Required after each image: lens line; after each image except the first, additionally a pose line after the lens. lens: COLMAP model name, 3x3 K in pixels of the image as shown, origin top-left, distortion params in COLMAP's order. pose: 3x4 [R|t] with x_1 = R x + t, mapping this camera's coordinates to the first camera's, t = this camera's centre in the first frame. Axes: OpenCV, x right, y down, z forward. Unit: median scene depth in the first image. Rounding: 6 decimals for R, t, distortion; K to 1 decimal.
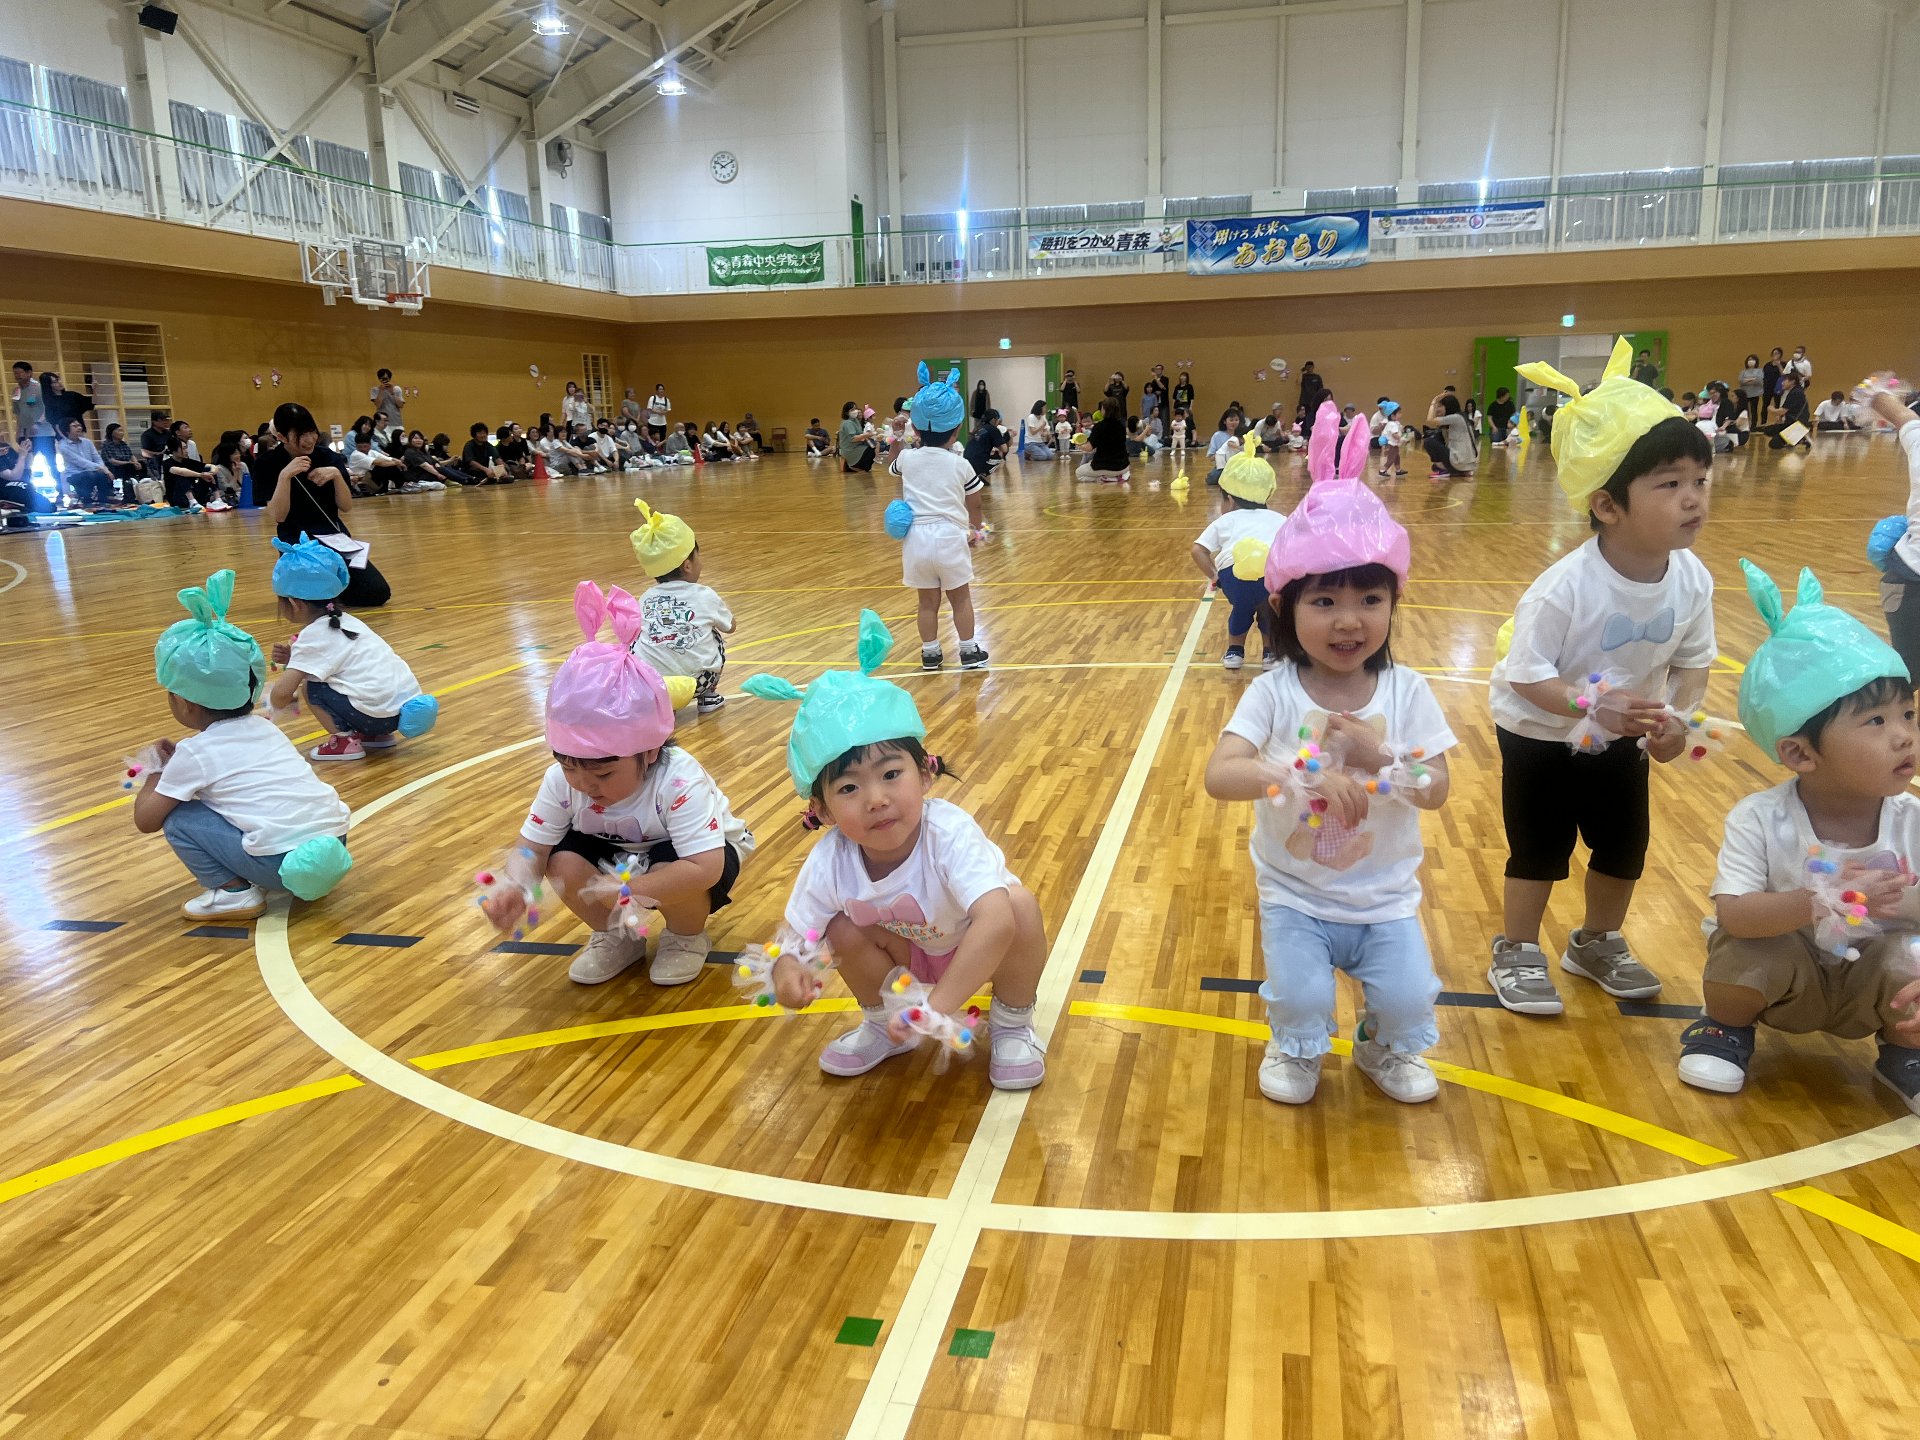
lens RADIAL K [[1453.8, 0, 970.8], [0, 1453.8, 713.4], [0, 0, 1]] dist [0.043551, -0.042971]
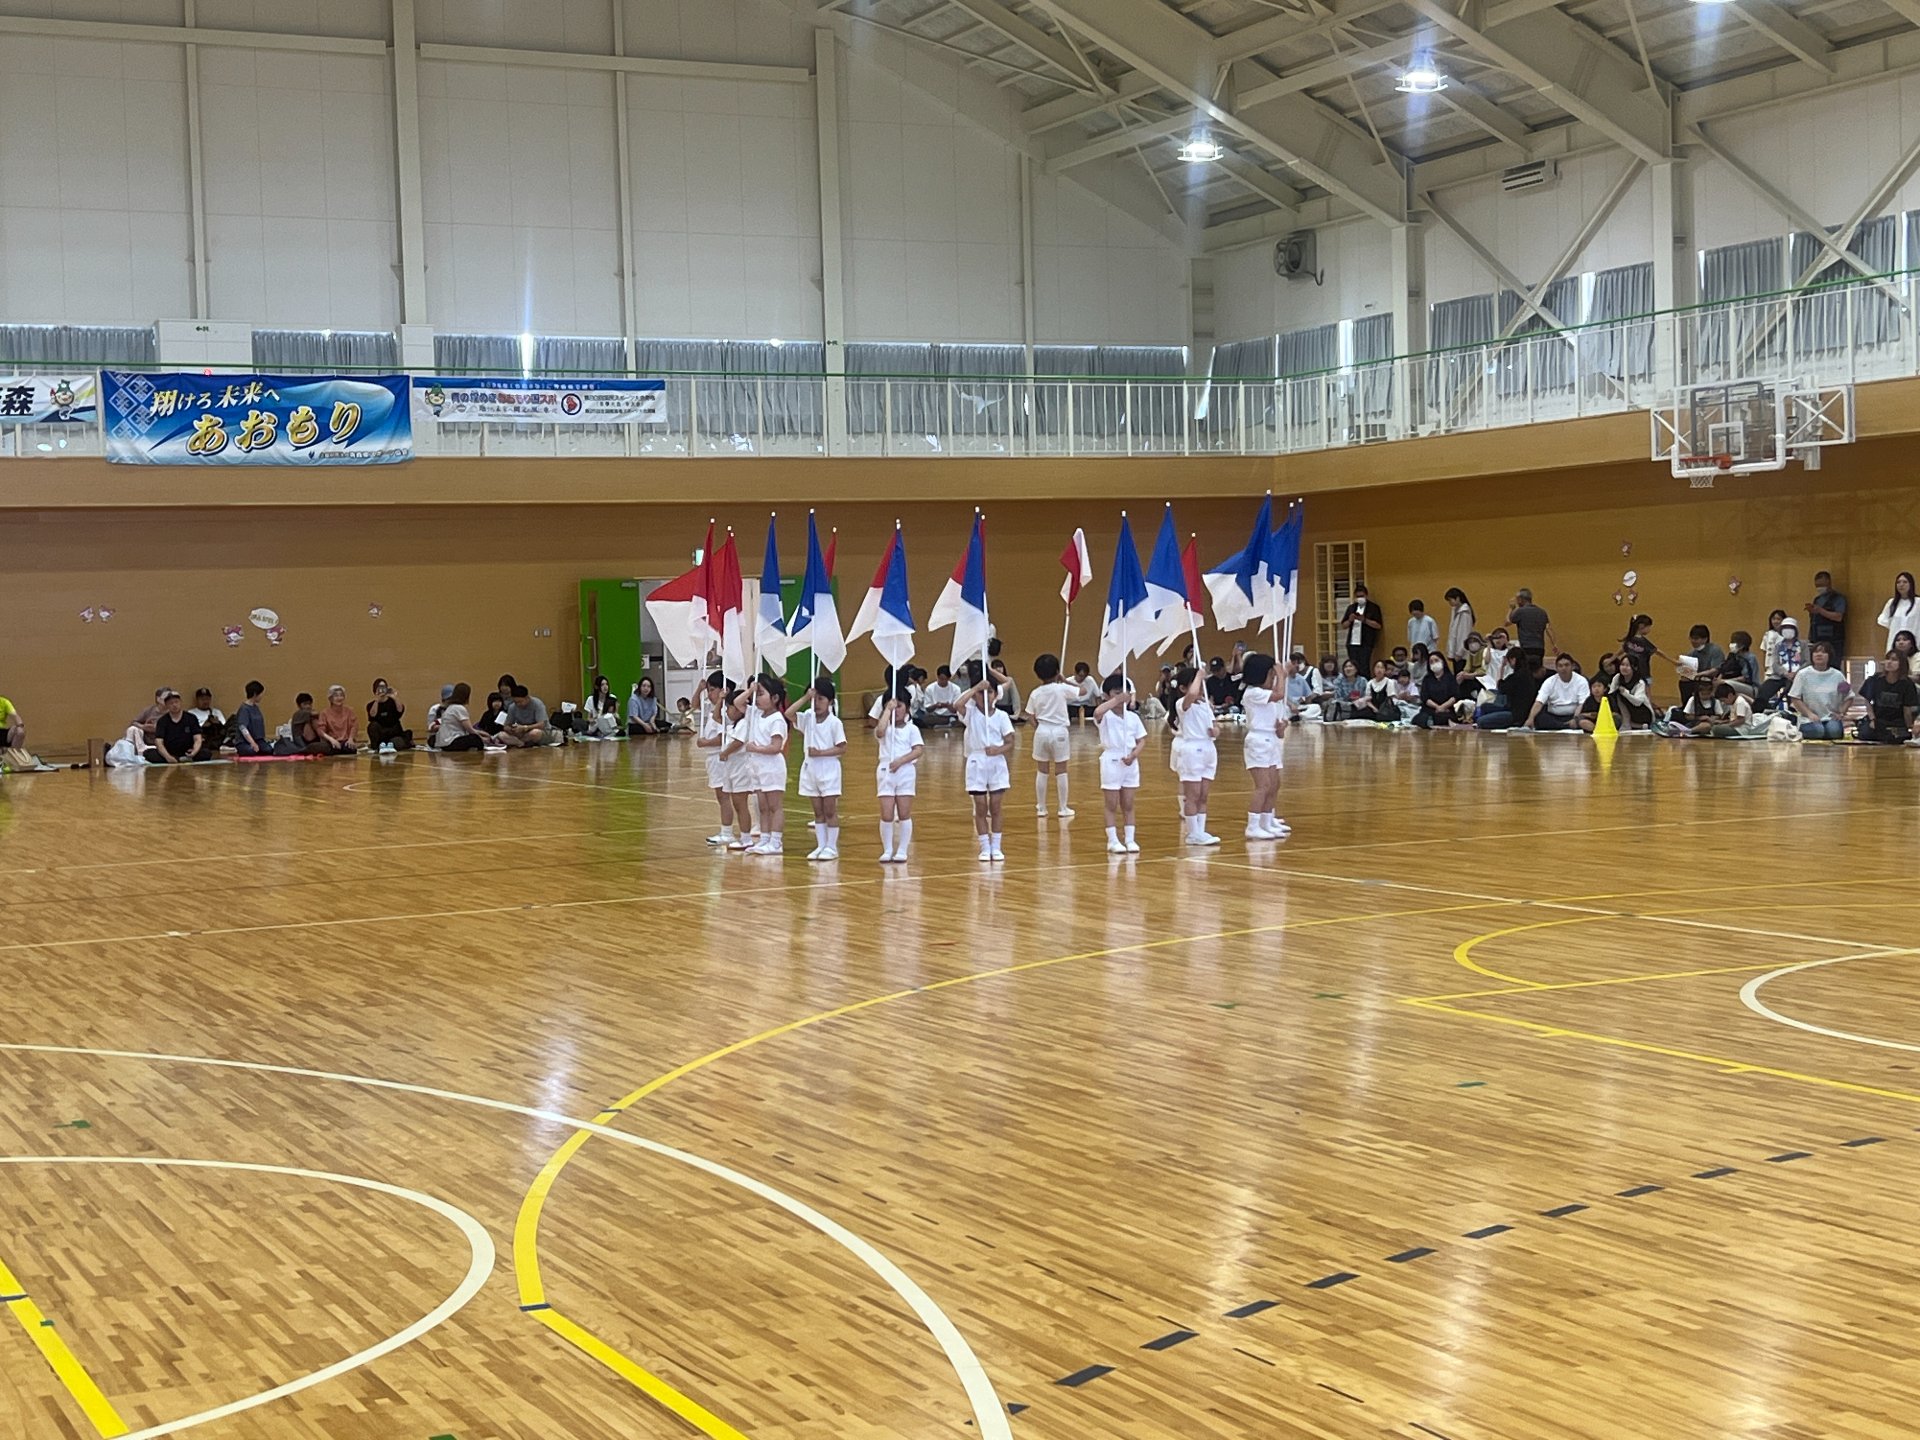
lens RADIAL K [[2884.9, 0, 956.4], [0, 2884.9, 696.1], [0, 0, 1]] dist [0.227969, -0.759757]
pose [[0.792834, -0.013575, 0.609287, -0.283151], [0.133269, 0.979418, -0.151594, 0.002120], [-0.594688, 0.201388, 0.778324, -0.054564]]
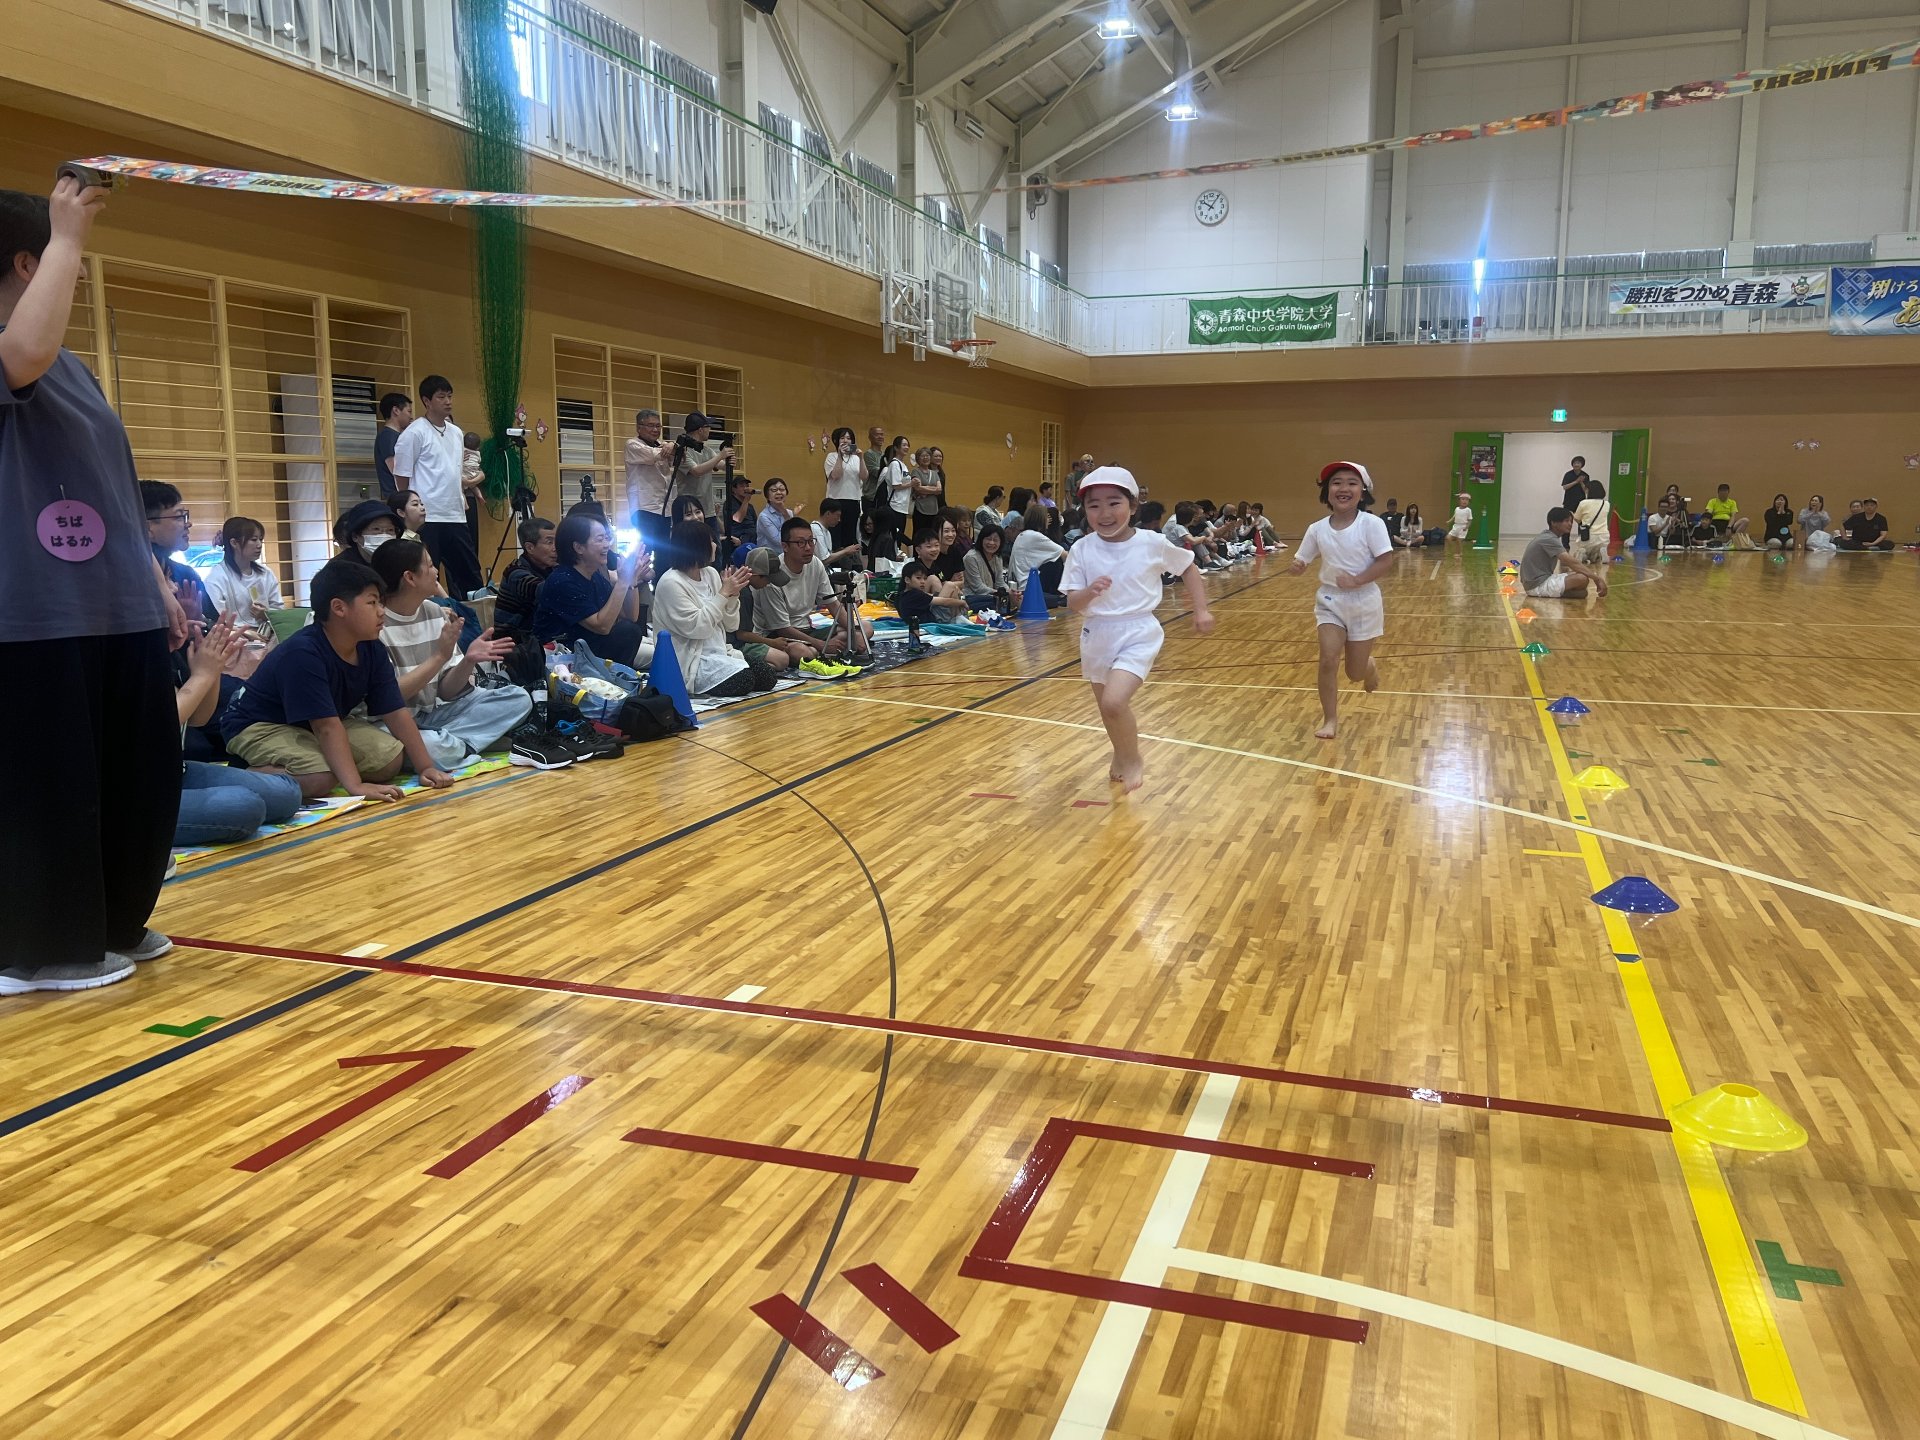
lens RADIAL K [[1502.3, 0, 950.5], [0, 1502.3, 696.0], [0, 0, 1]] dist [0.041507, -0.037661]
pose [[0.992514, 0.041739, -0.114778, -0.224260], [-0.049581, 0.996564, -0.066342, -0.026987], [0.111615, 0.071536, 0.991173, 0.145423]]
